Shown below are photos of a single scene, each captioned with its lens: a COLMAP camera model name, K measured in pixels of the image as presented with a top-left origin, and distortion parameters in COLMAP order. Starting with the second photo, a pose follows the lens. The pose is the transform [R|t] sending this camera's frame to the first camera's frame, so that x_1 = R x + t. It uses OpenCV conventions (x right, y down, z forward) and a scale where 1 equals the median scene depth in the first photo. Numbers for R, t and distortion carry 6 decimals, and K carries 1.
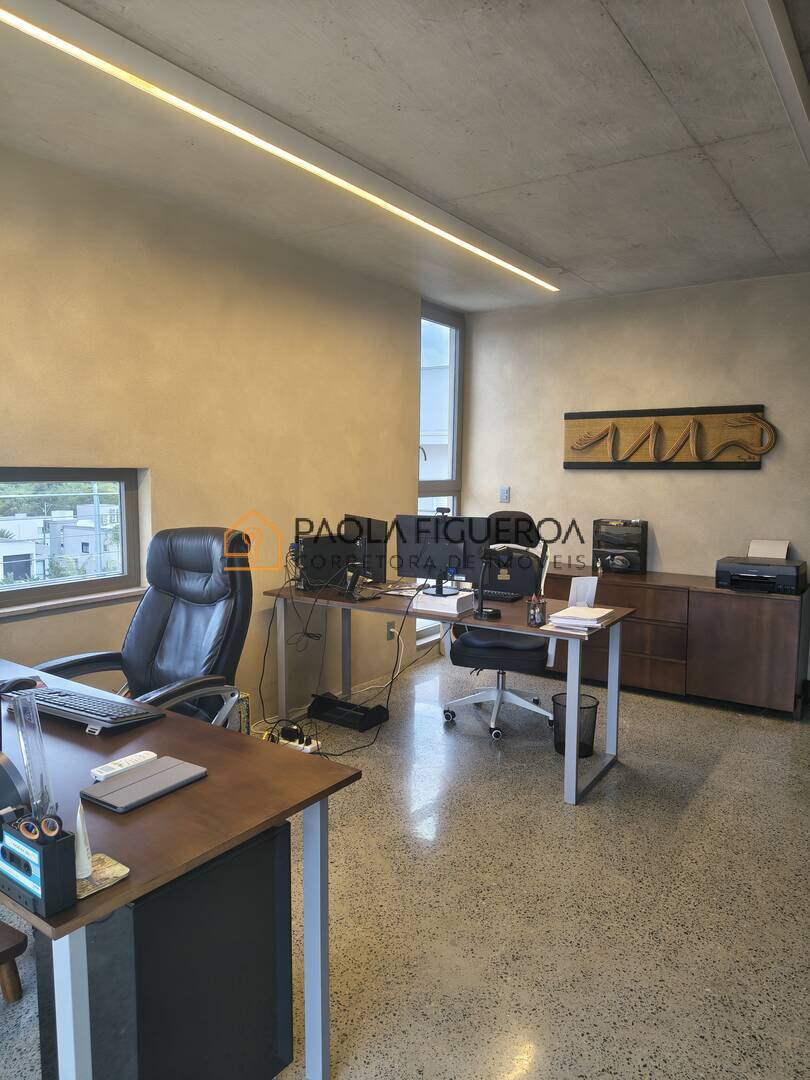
lens RADIAL K [[743.8, 0, 411.8], [0, 743.8, 544.1], [0, 0, 1]] dist [0.055658, -0.065556]
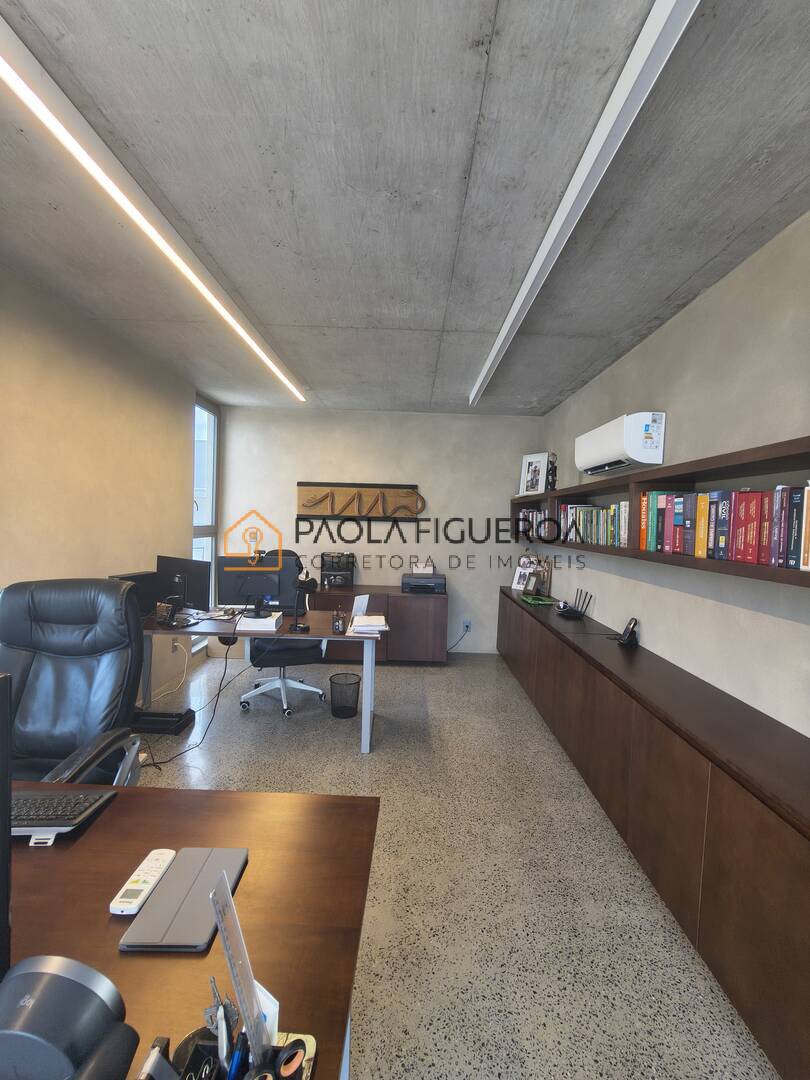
lens RADIAL K [[462.7, 0, 409.1], [0, 462.7, 540.1], [0, 0, 1]] dist [0.001691, -0.001519]
pose [[0.827634, -0.008392, 0.561206, -0.169209], [0.033532, 0.998842, -0.034514, -0.025070], [-0.560266, 0.047383, 0.826956, 0.149694]]
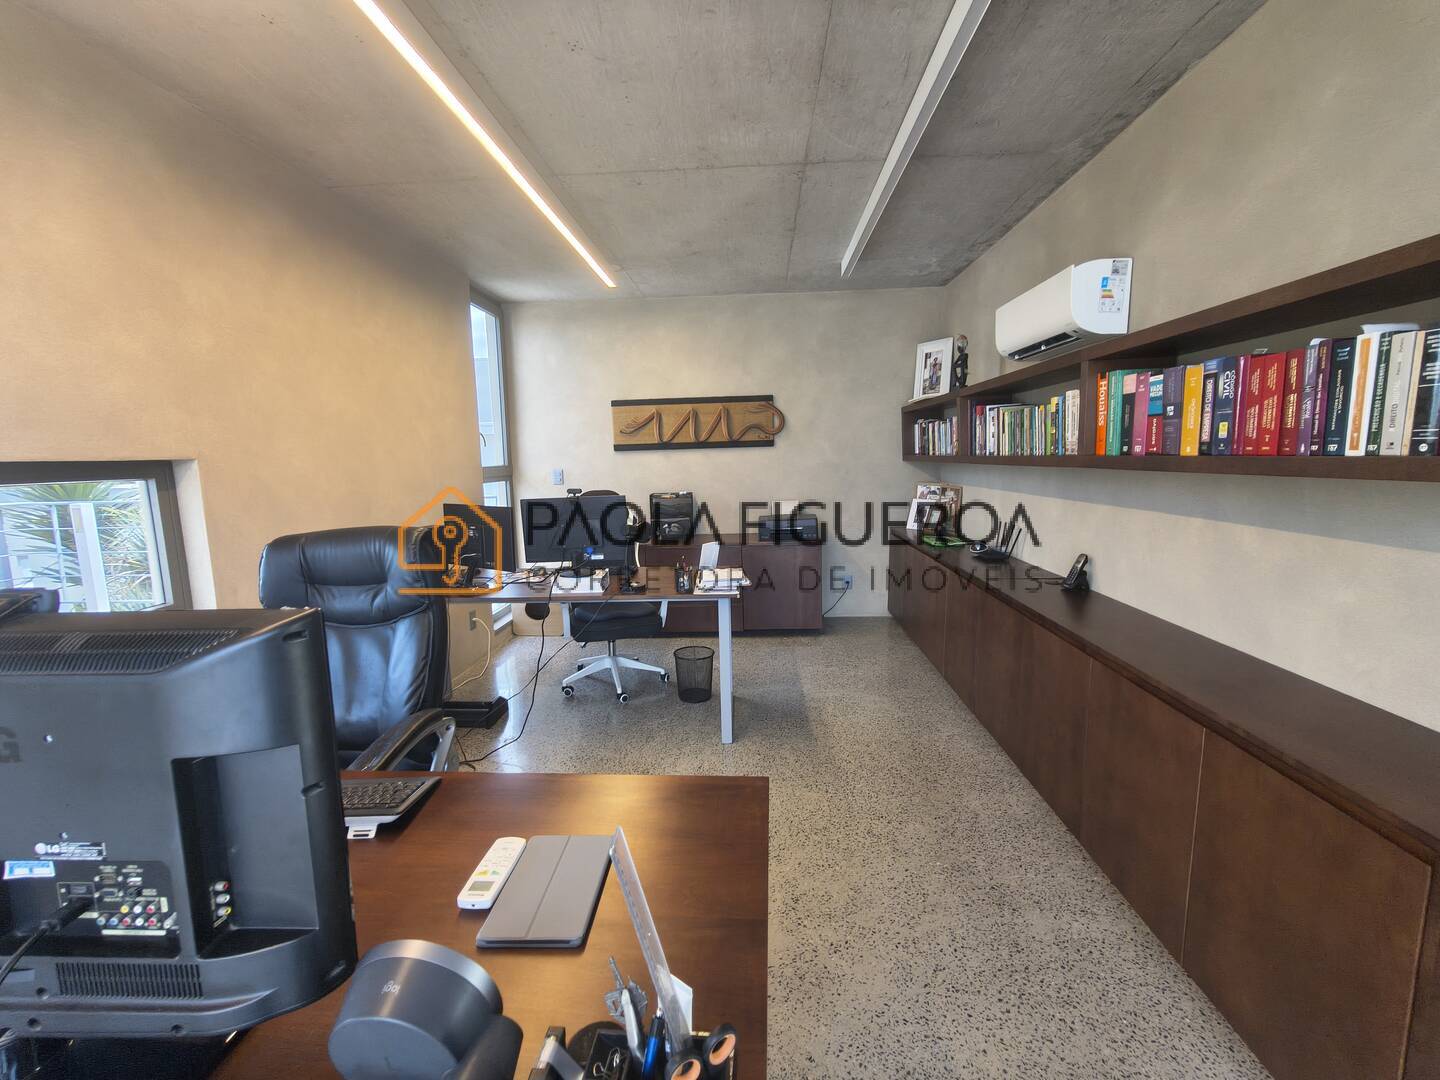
lens RADIAL K [[616.2, 0, 722.6], [0, 616.2, 537.2], [0, 0, 1]] dist [0.001445, -0.001321]
pose [[0.855521, -0.101053, 0.507811, -0.182325], [0.086054, 0.994880, 0.053002, -0.009130], [-0.510567, -0.001645, 0.859837, 0.160866]]
